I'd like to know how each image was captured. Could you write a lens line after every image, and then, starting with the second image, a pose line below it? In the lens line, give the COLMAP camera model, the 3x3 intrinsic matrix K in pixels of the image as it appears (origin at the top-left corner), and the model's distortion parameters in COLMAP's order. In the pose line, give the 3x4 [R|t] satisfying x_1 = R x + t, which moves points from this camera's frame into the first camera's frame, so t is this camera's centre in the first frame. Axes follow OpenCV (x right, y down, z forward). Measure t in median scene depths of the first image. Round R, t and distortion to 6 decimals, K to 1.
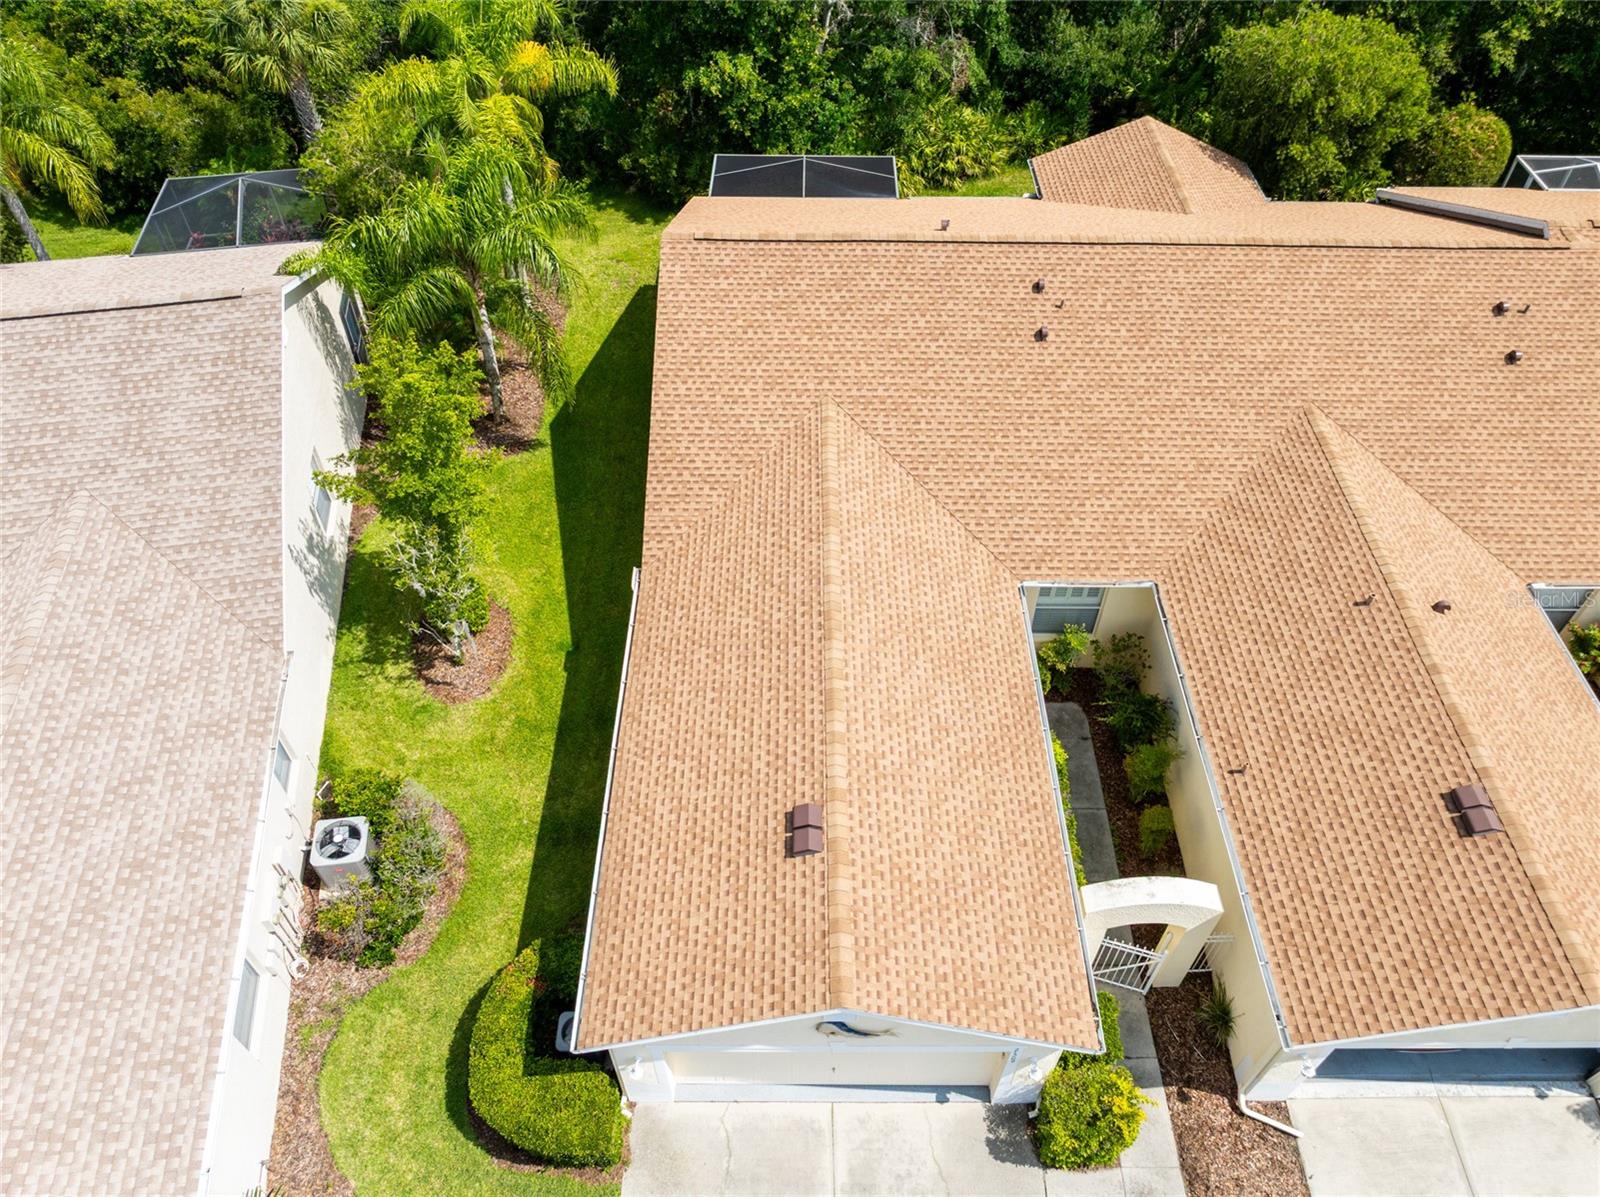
lens RADIAL K [[1124.9, 0, 806.1], [0, 1124.9, 591.8], [0, 0, 1]] dist [-0.026261, 0.000750]
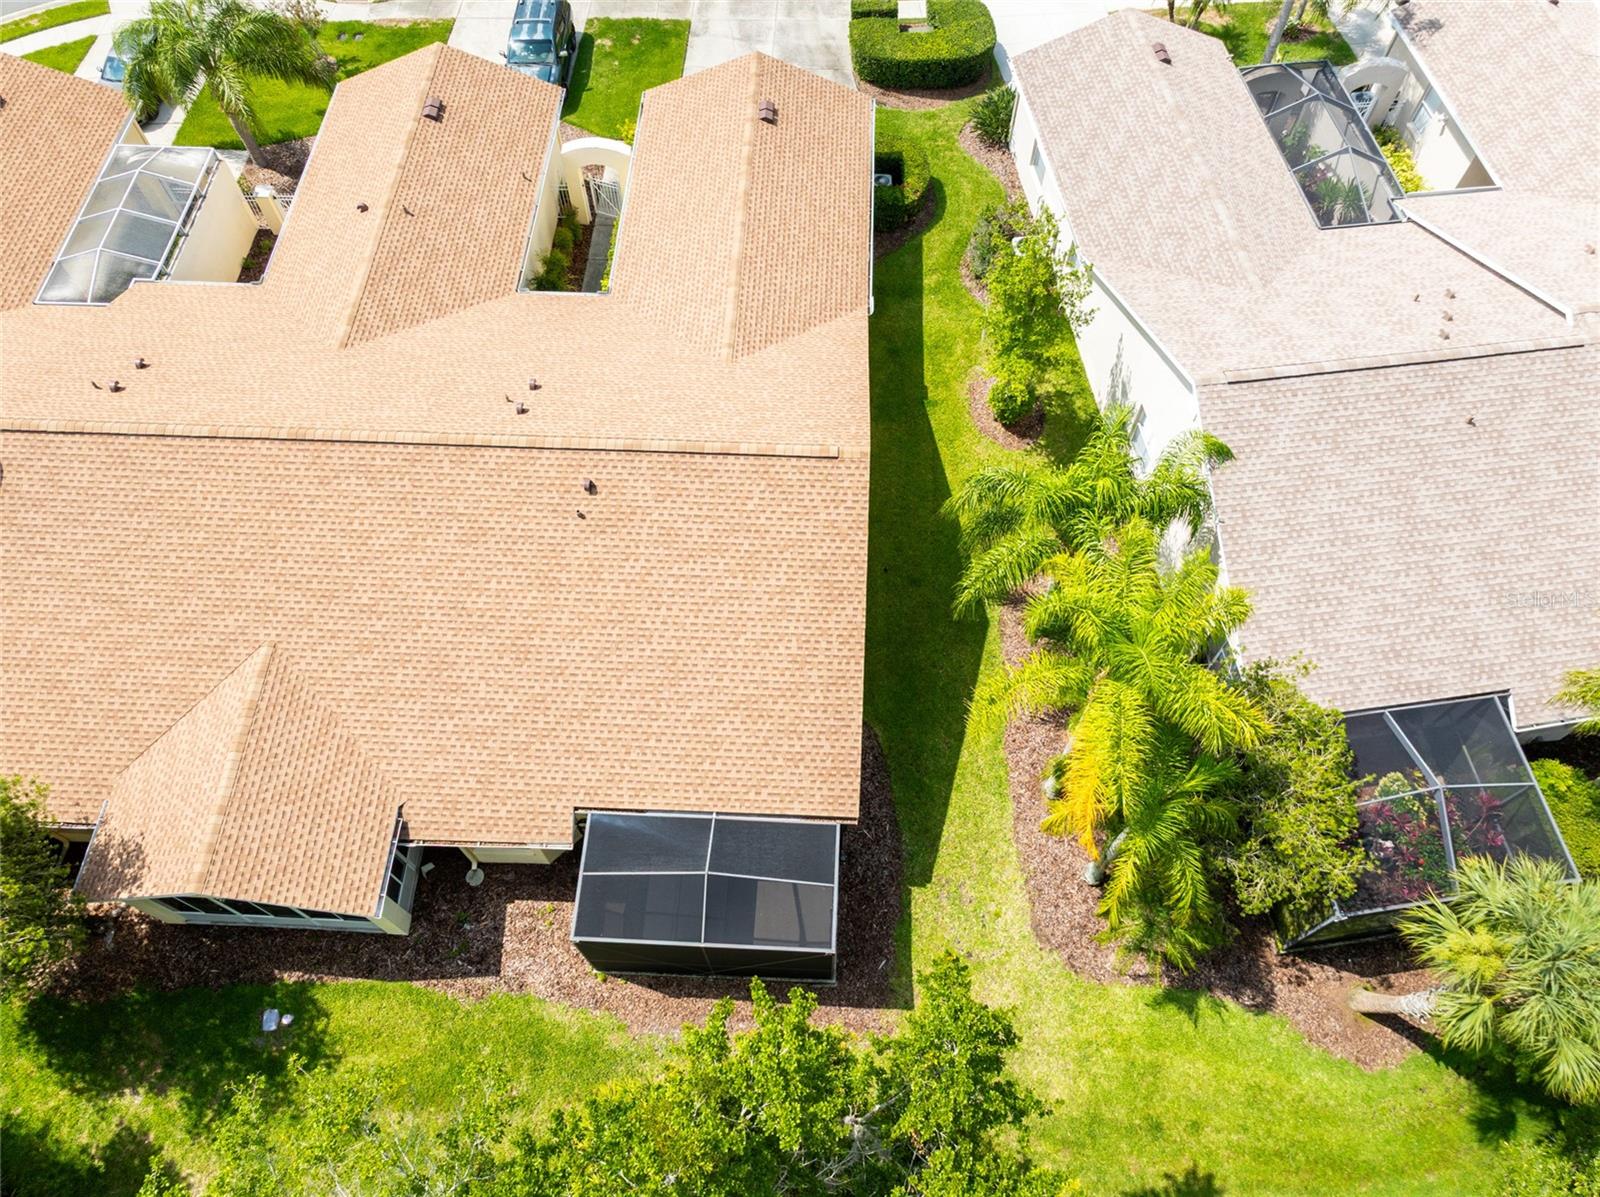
lens RADIAL K [[1118.9, 0, 811.5], [0, 1118.9, 592.8], [0, 0, 1]] dist [-0.016588, -0.008823]
pose [[-0.999137, -0.041266, 0.004636, -0.108351], [0.016967, -0.303789, 0.952588, -1.697051], [-0.037901, 0.951845, 0.304228, 1.033173]]
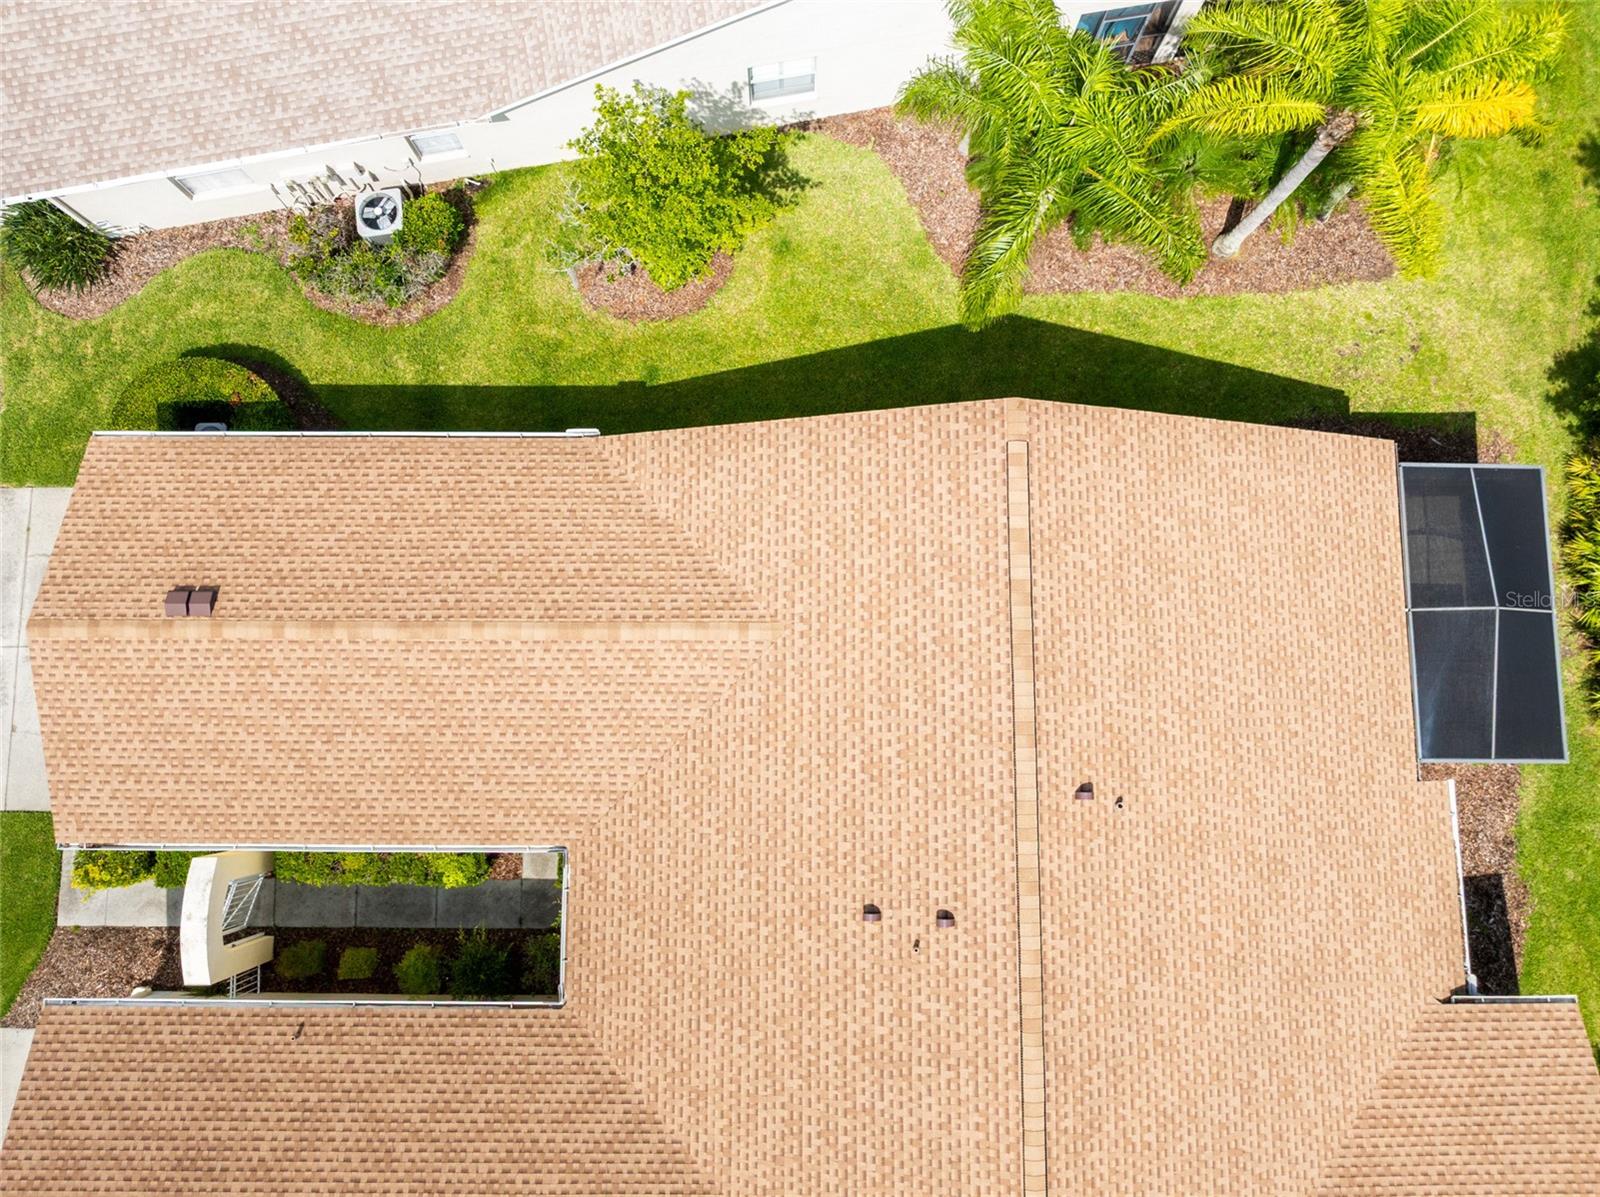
lens RADIAL K [[1342.4, 0, 802.9], [0, 1342.4, 516.8], [0, 0, 1]] dist [-0.032375, 0.015466]
pose [[-0.001998, 0.985191, -0.171451, 0.125814], [-0.738208, 0.114203, 0.664836, -1.004607], [0.674571, 0.127894, 0.727047, 0.352395]]
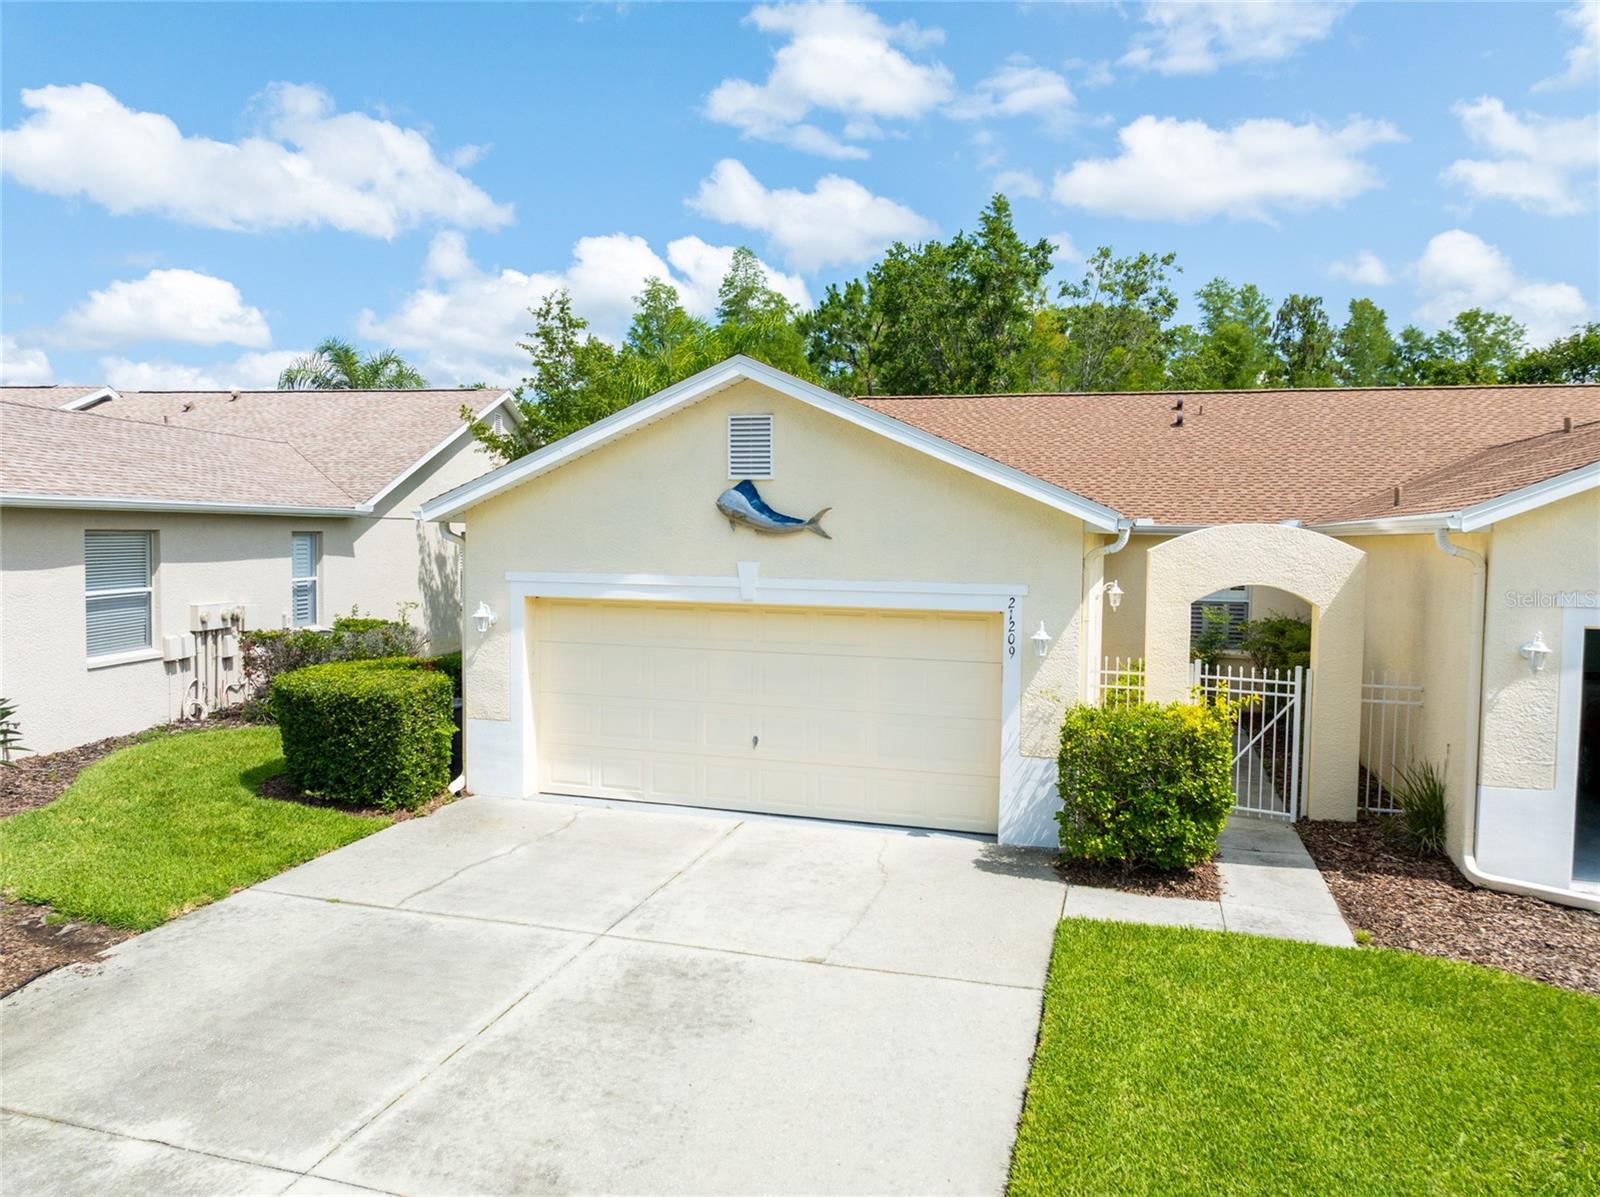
lens RADIAL K [[1118.9, 0, 811.5], [0, 1118.9, 592.8], [0, 0, 1]] dist [-0.016588, -0.008823]
pose [[0.958946, 0.021382, -0.282781, 0.221815], [-0.213465, 0.710881, -0.670134, 0.735730], [0.186695, 0.702987, 0.686261, 0.455111]]
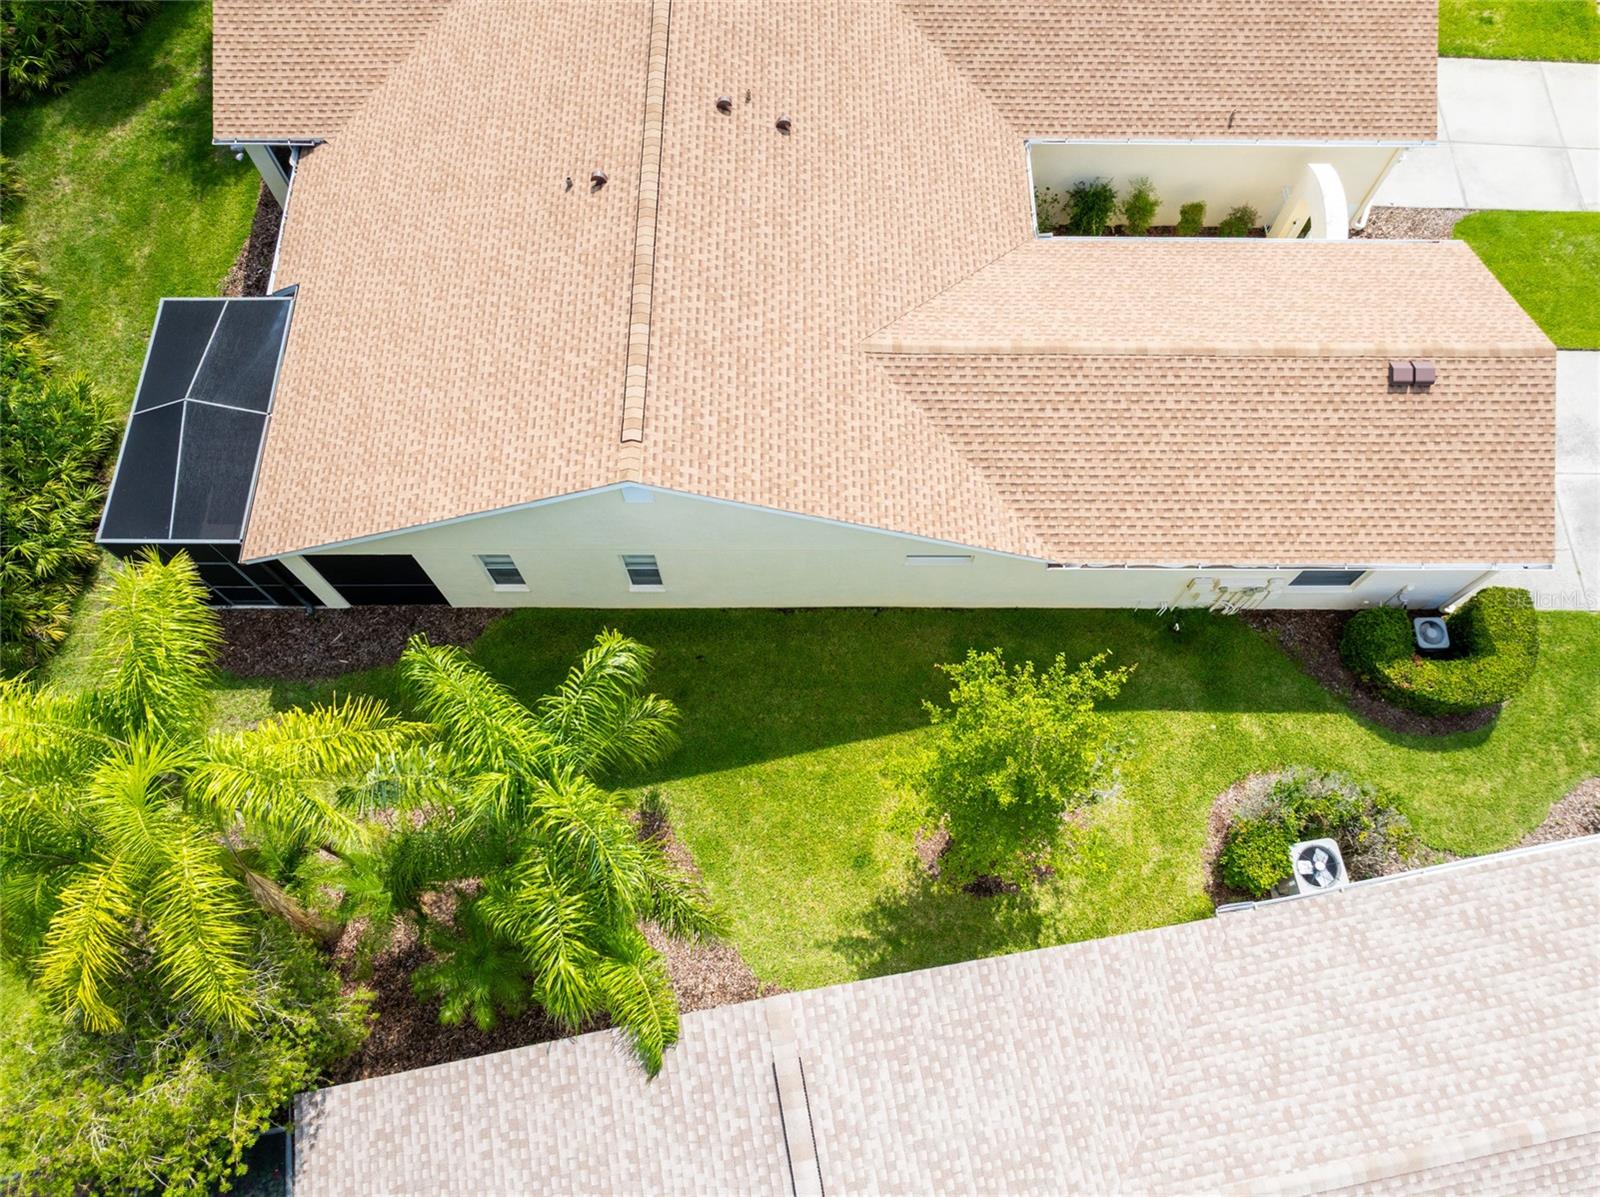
lens RADIAL K [[1123.9, 0, 809.2], [0, 1123.9, 593.4], [0, 0, 1]] dist [-0.036319, 0.028023]
pose [[-0.000413, -0.929499, 0.368825, -0.580807], [0.729924, 0.251822, 0.635449, -0.851046], [-0.683528, 0.269477, 0.678360, 0.582584]]
